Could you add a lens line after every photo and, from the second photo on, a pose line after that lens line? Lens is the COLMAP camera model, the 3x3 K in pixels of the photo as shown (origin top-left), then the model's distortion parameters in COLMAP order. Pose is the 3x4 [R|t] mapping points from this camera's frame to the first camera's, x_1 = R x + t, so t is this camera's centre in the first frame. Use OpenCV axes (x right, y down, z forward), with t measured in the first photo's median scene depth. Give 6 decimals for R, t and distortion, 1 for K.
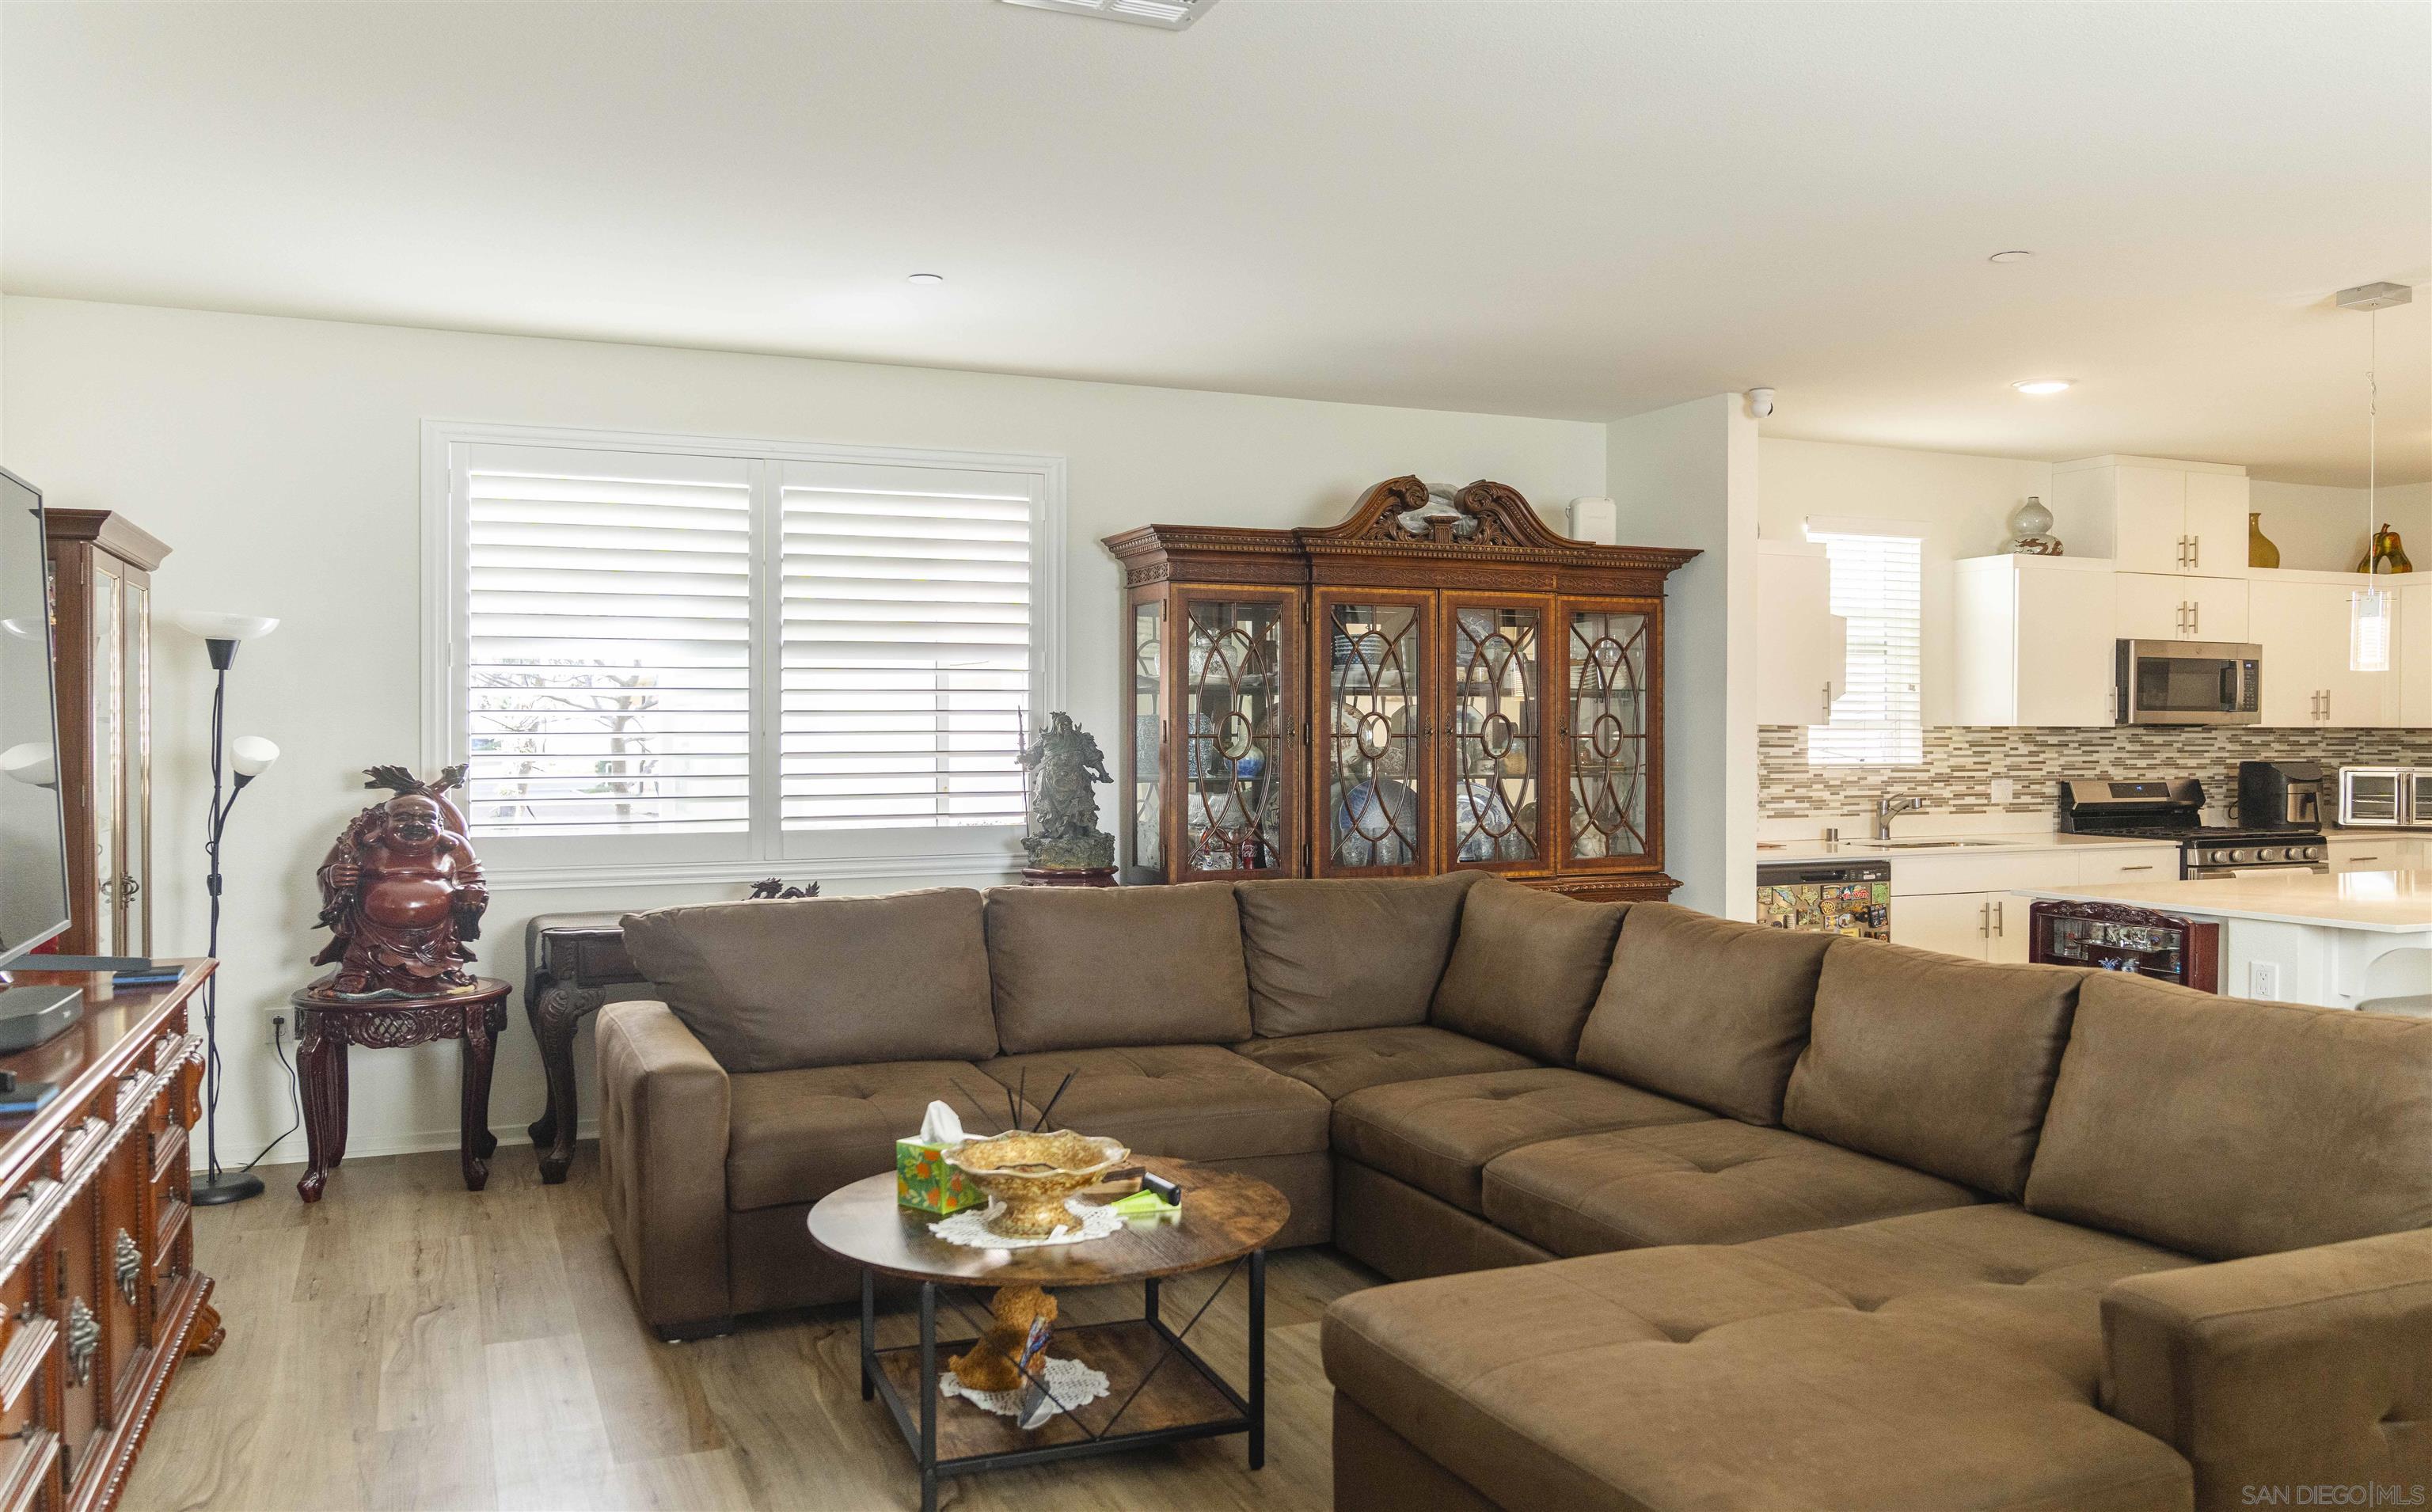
lens RADIAL K [[1836.1, 0, 1235.3], [0, 1836.1, 763.8], [0, 0, 1]] dist [-0.026169, 0.018734]
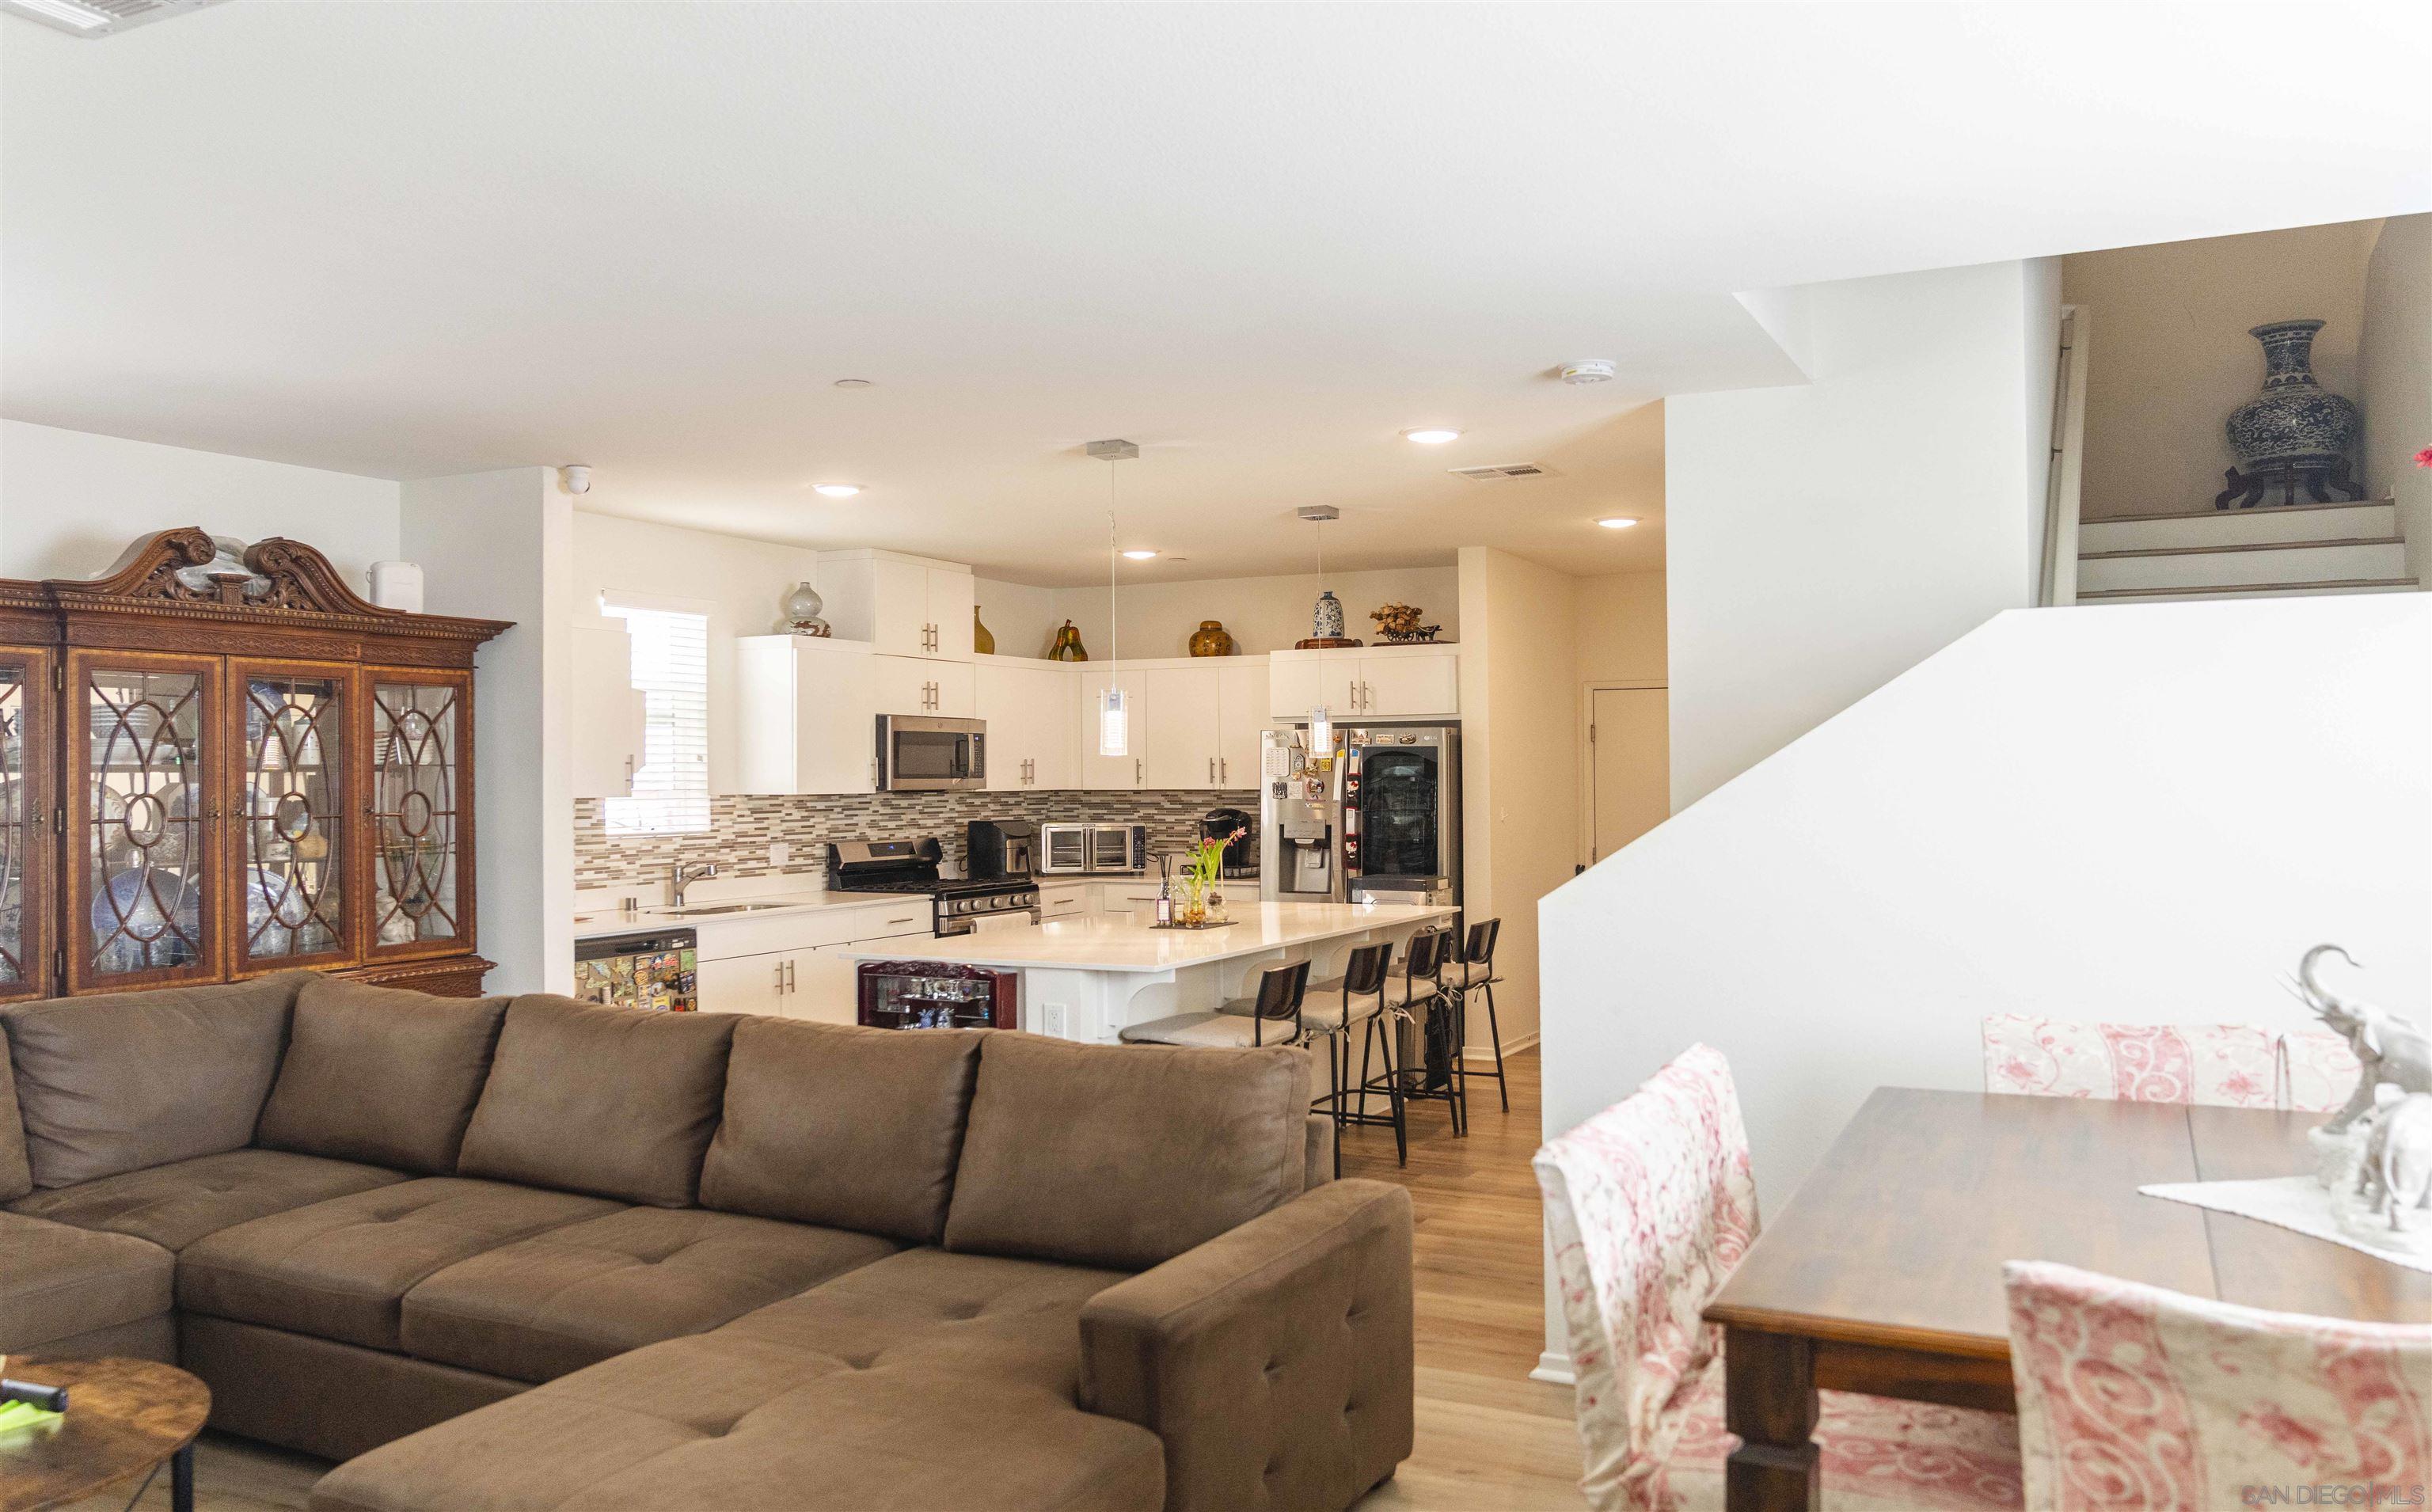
lens RADIAL K [[1836.1, 0, 1231.9], [0, 1836.1, 763.2], [0, 0, 1]] dist [-0.026169, 0.018734]
pose [[0.771214, -0.001860, 0.636573, -0.073844], [0.019113, 0.999613, -0.020234, -0.014522], [-0.636289, 0.027772, 0.770951, 0.003474]]
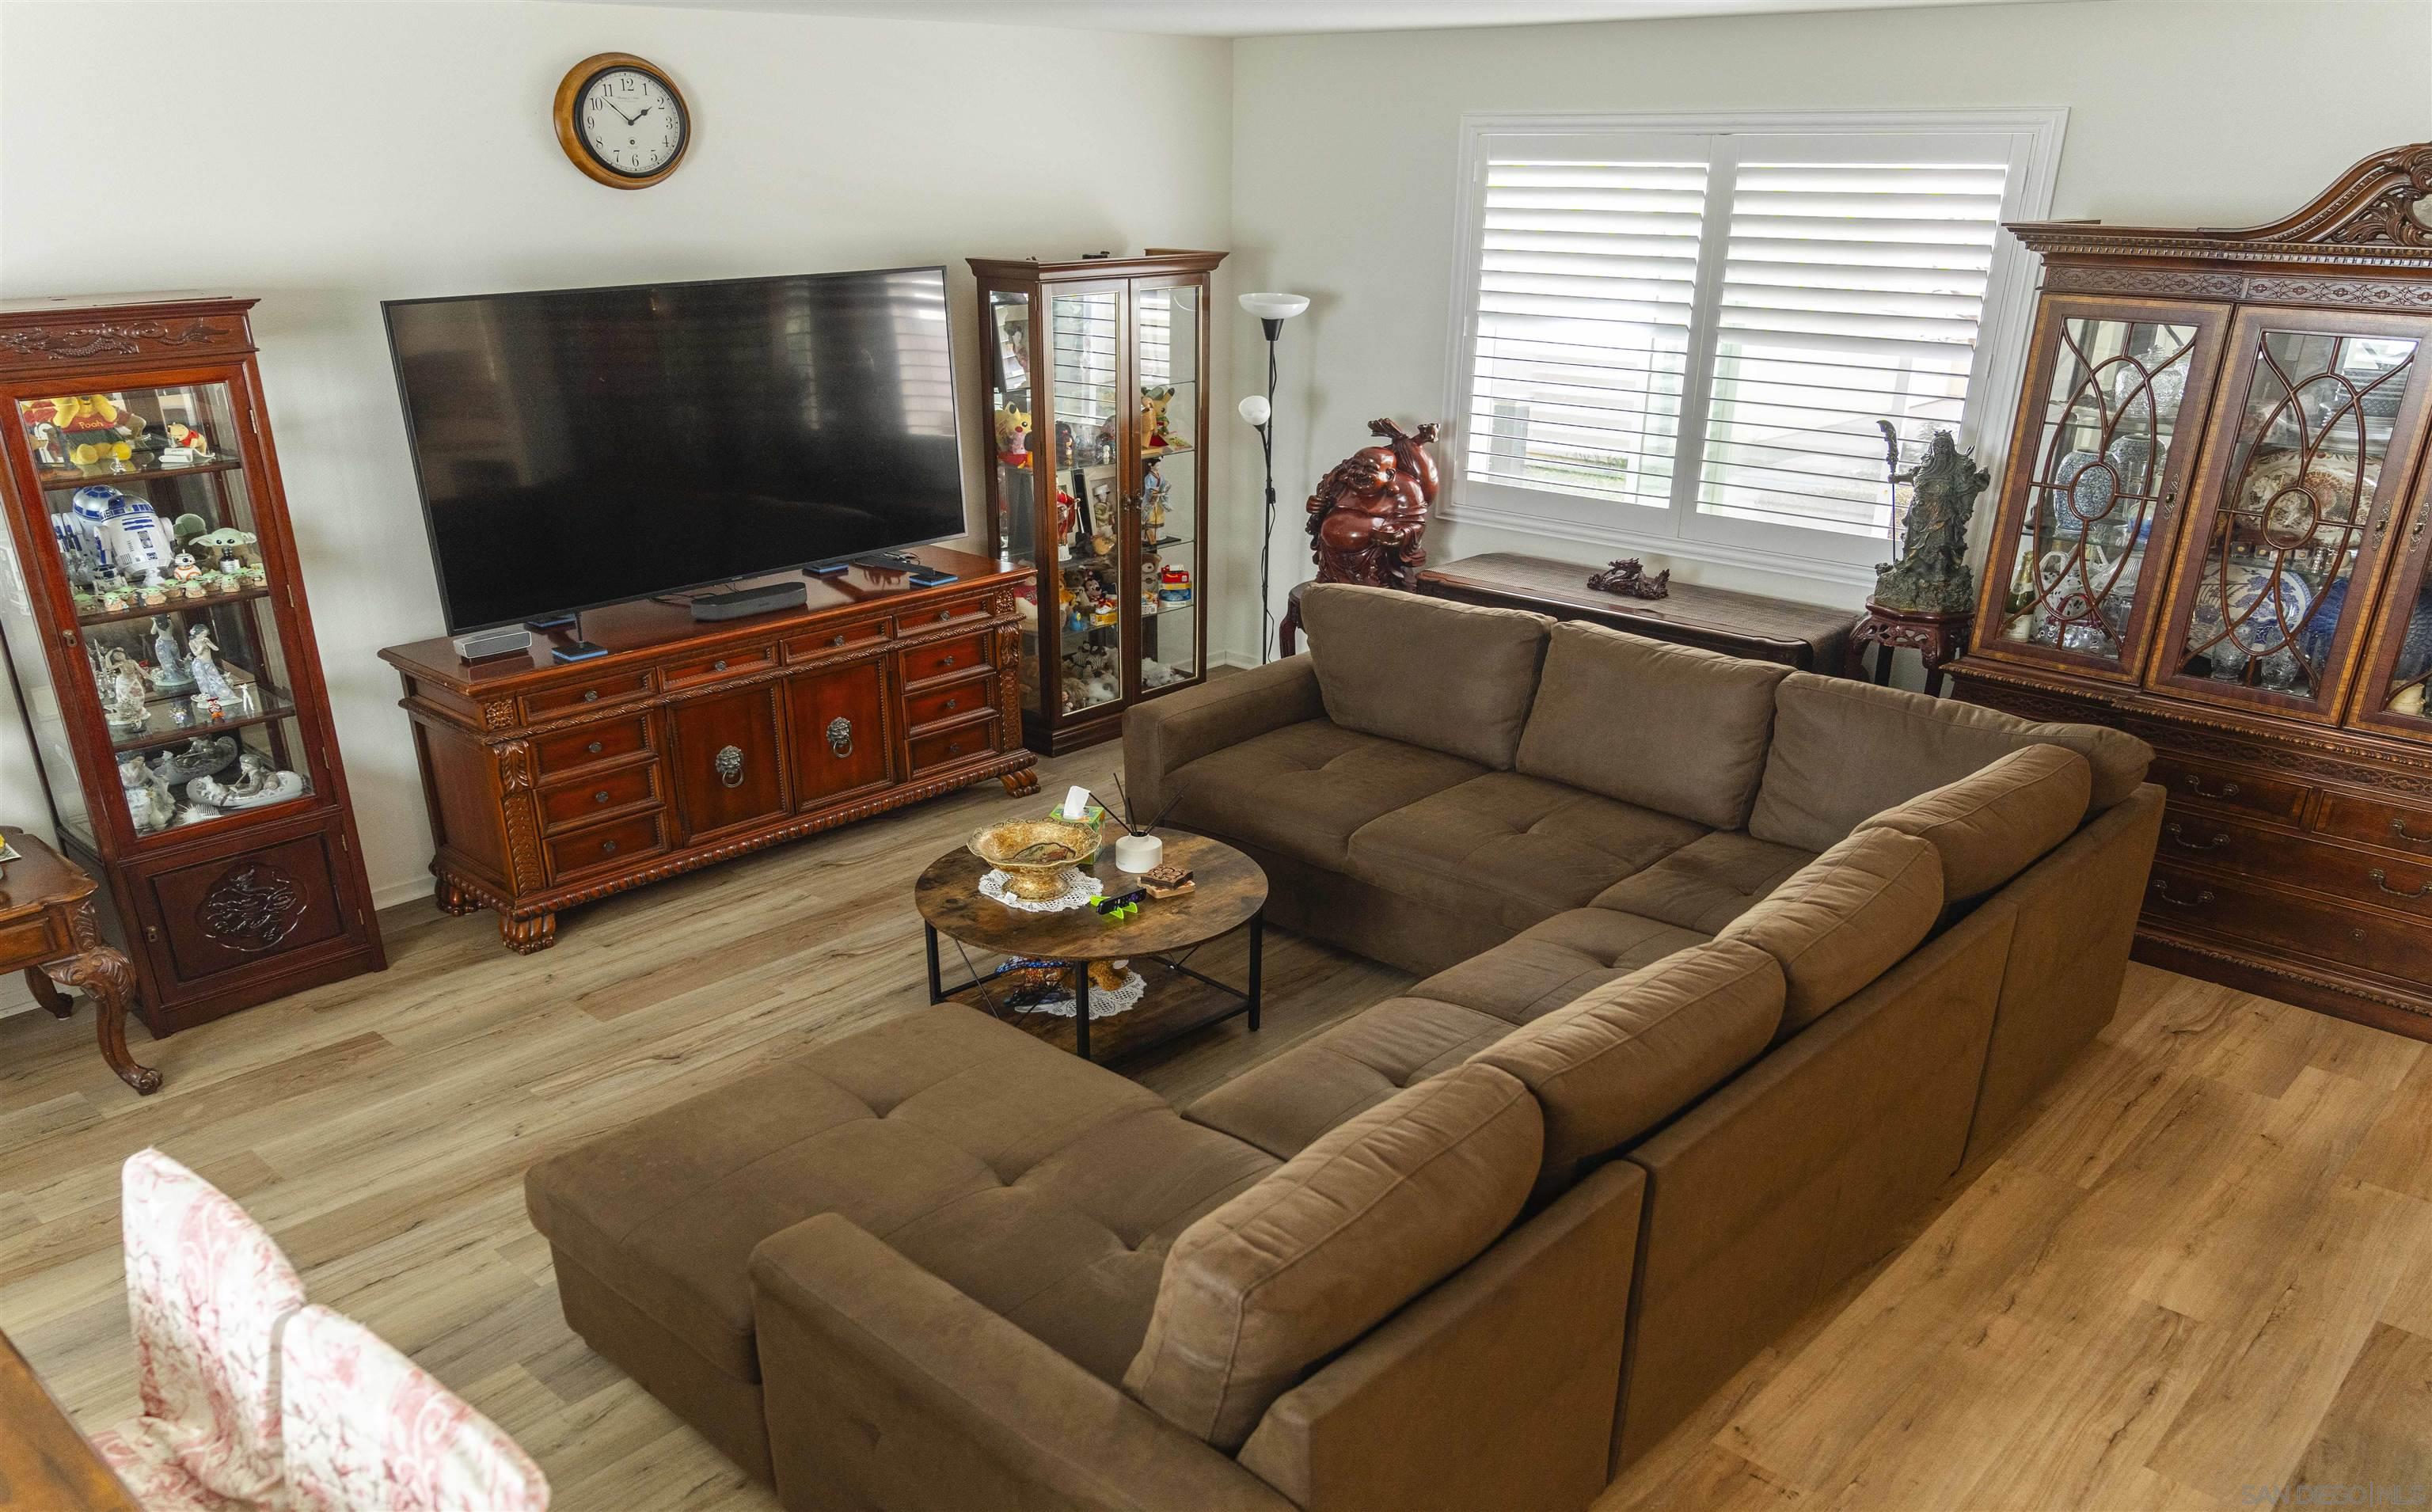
lens RADIAL K [[1836.1, 0, 1207.2], [0, 1836.1, 757.8], [0, 0, 1]] dist [-0.026169, 0.018734]
pose [[0.393422, 0.292089, -0.871724, 0.529299], [-0.018647, 0.950528, 0.310078, -0.133408], [0.919169, -0.105736, 0.379405, 0.300853]]
